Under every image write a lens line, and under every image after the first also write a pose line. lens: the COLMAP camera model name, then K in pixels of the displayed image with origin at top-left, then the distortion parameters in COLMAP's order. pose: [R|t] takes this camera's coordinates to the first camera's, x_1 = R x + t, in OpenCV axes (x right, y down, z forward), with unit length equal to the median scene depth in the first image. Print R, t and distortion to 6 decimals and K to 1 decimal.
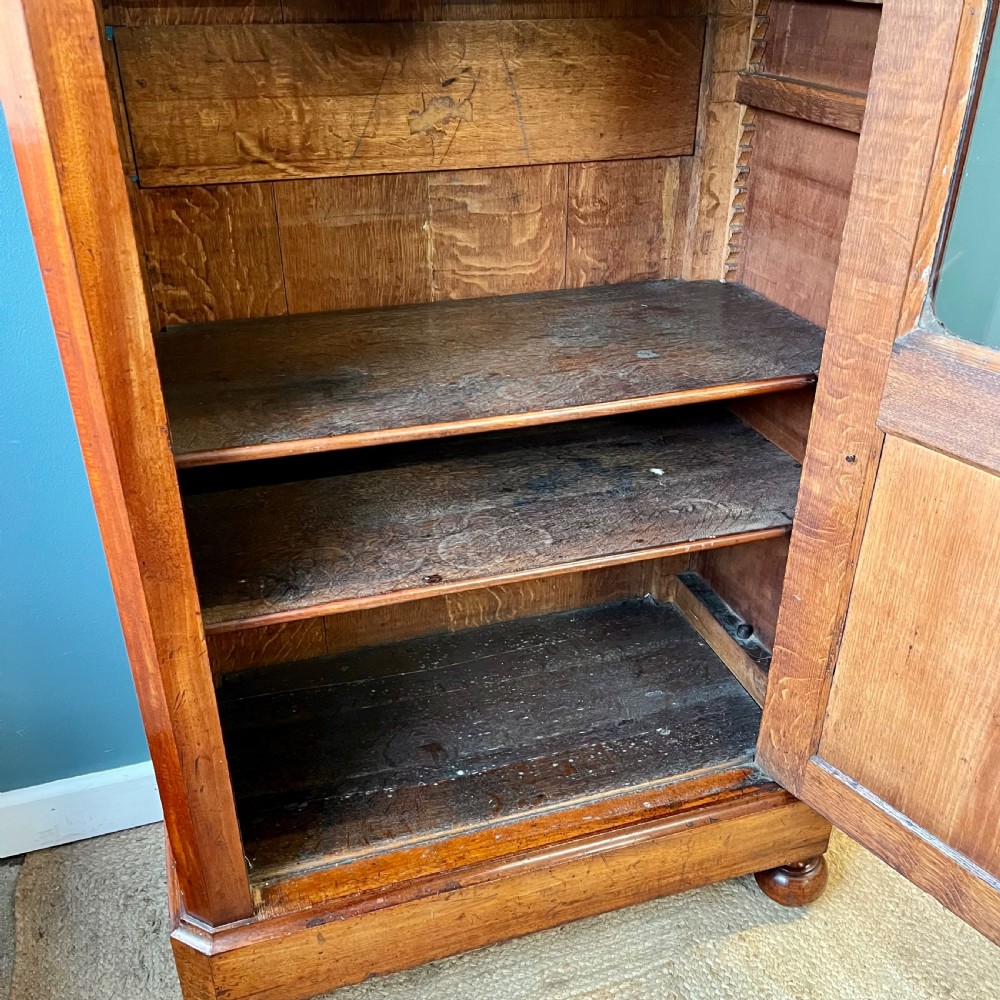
lens RADIAL K [[1012.6, 0, 504.6], [0, 1012.6, 511.7], [0, 0, 1]] dist [0.031390, 0.000000]
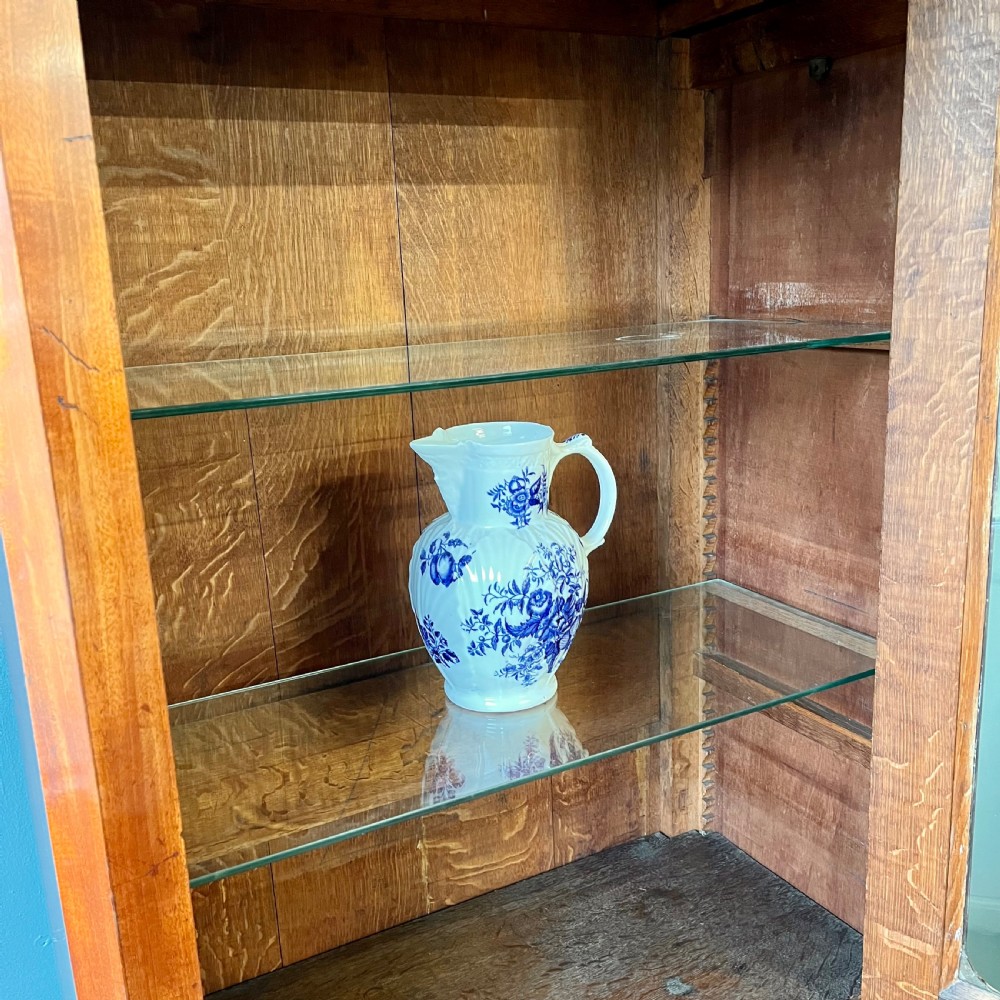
lens RADIAL K [[1012.6, 0, 506.0], [0, 1012.6, 504.2], [0, 0, 1]] dist [0.031390, 0.000000]
pose [[0.983491, -0.087775, 0.158240, -0.125936], [0.129636, 0.951879, -0.277708, -0.320710], [-0.126250, 0.293637, 0.947543, -0.041633]]
